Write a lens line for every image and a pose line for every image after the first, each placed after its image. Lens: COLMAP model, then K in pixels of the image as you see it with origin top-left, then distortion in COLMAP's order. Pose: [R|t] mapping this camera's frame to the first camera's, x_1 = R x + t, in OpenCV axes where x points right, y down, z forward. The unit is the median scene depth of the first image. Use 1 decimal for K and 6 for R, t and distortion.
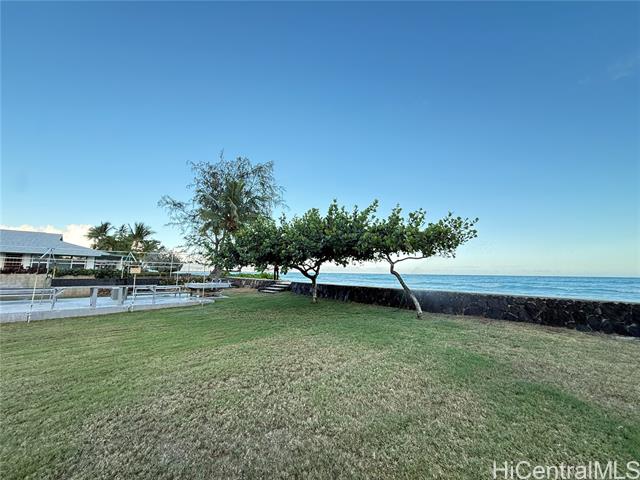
lens RADIAL K [[252.0, 0, 320.9], [0, 252.0, 239.0], [0, 0, 1]] dist [-0.000771, 0.000240]
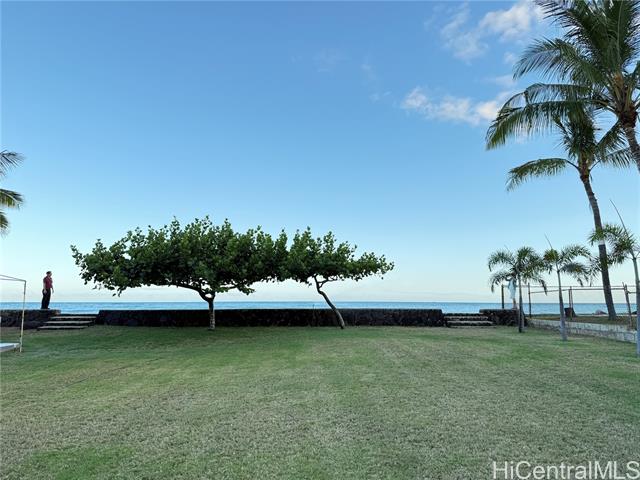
lens RADIAL K [[446.0, 0, 316.8], [0, 446.0, 239.7], [0, 0, 1]] dist [0.051535, -0.056728]
pose [[0.633212, 0.084617, 0.769339, -1.421666], [-0.094962, 0.994989, -0.031276, -0.047203], [-0.768131, -0.053254, 0.638075, -0.284470]]
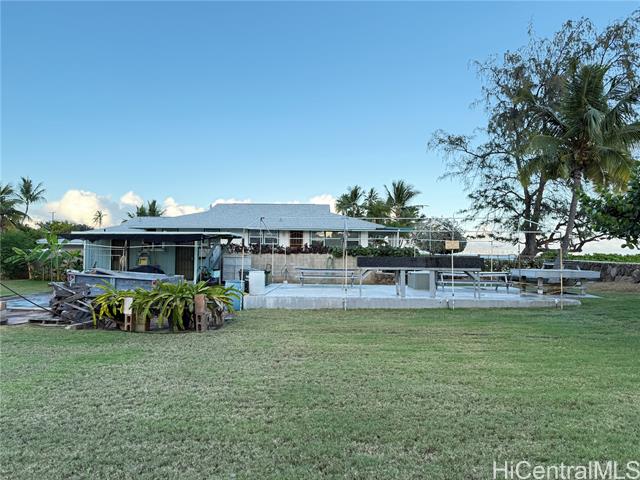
lens RADIAL K [[446.0, 0, 323.3], [0, 446.0, 241.7], [0, 0, 1]] dist [0.051535, -0.056728]
pose [[0.719953, -0.021420, -0.693693, -0.130649], [0.089869, 0.993986, 0.062579, 0.012558], [0.688180, -0.107395, 0.717548, -0.017403]]
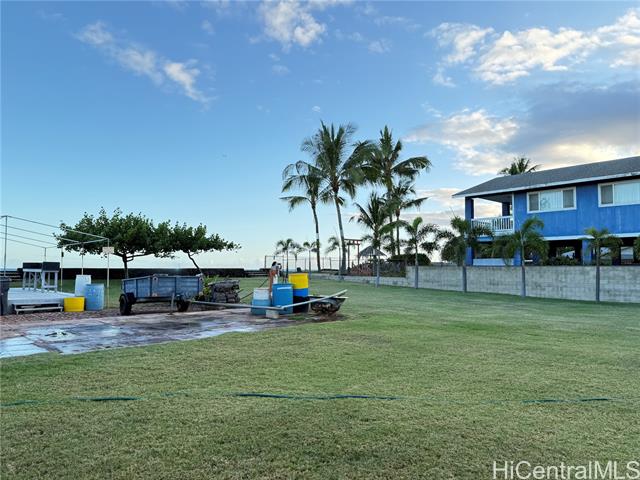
lens RADIAL K [[446.0, 0, 323.7], [0, 446.0, 235.1], [0, 0, 1]] dist [0.051535, -0.056728]
pose [[-0.023112, 0.040436, 0.998915, -3.608733], [-0.146191, 0.988304, -0.043389, -0.060671], [-0.988986, -0.147035, -0.016931, 0.060189]]
